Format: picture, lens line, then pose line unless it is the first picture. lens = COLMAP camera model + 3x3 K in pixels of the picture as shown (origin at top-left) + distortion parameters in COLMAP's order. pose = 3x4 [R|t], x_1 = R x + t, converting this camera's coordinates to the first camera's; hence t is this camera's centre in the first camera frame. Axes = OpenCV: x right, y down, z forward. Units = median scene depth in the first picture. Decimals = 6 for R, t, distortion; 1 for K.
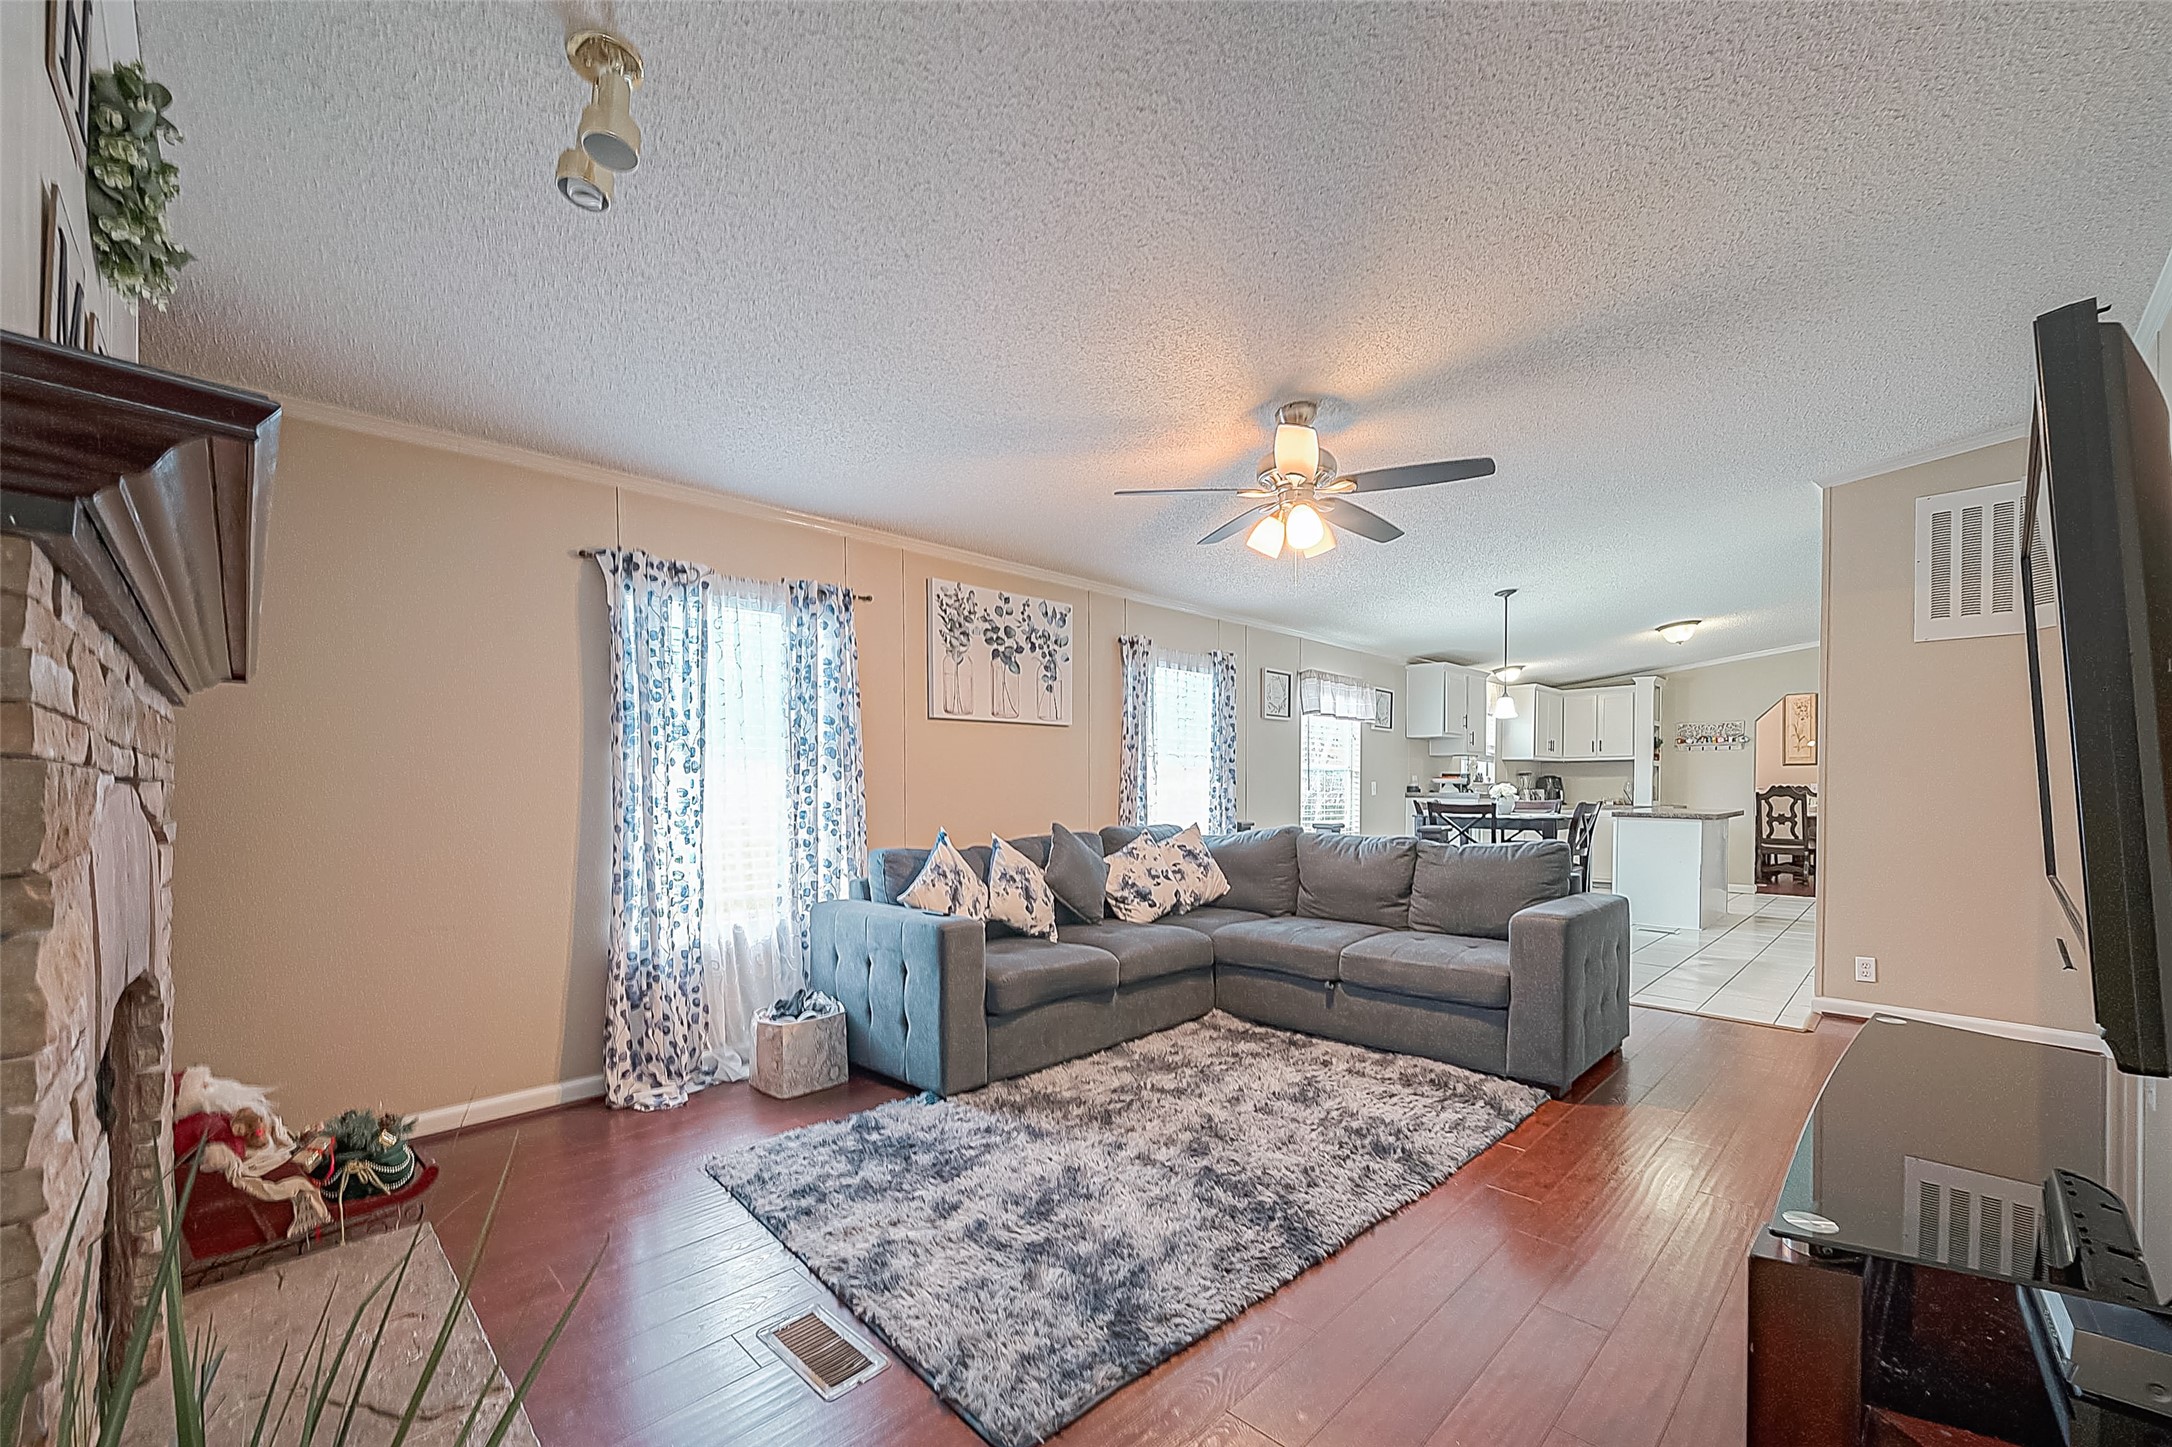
lens RADIAL K [[856.0, 0, 1077.3], [0, 856.0, 796.3], [0, 0, 1]] dist [-0.000088, 0.000033]
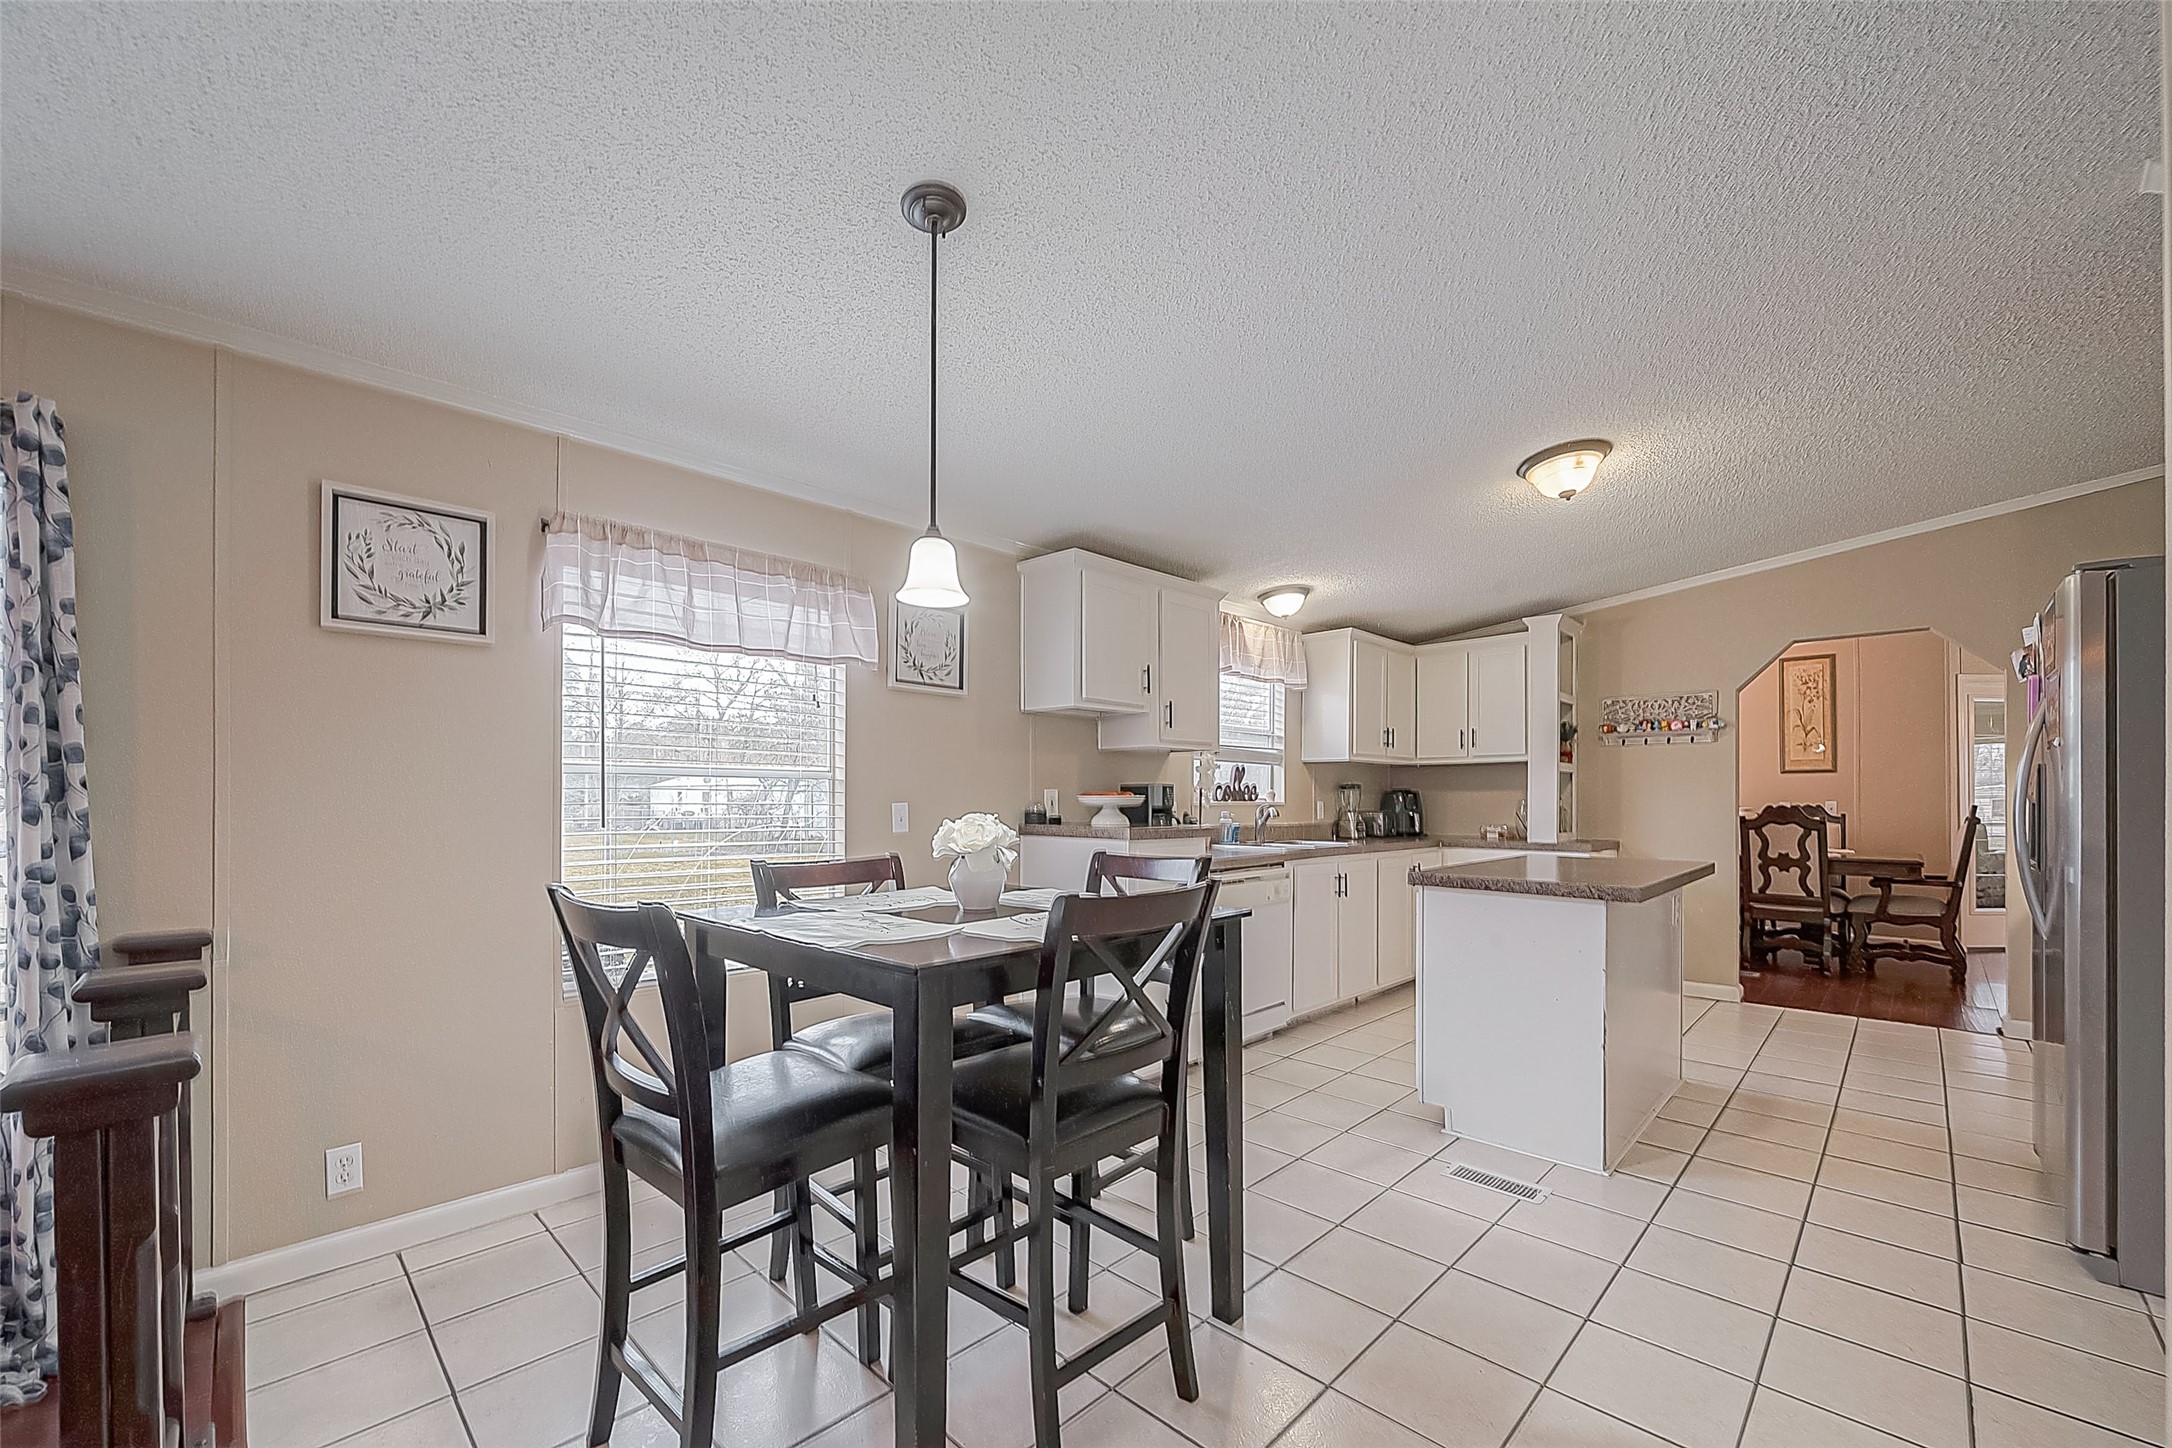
lens RADIAL K [[856.0, 0, 1060.7], [0, 856.0, 788.3], [0, 0, 1]] dist [-0.000088, 0.000033]
pose [[0.999996, 0.002865, -0.000094, 0.321304], [-0.002866, 0.999818, -0.018857, -0.012293], [0.000040, 0.018857, 0.999822, 0.405821]]
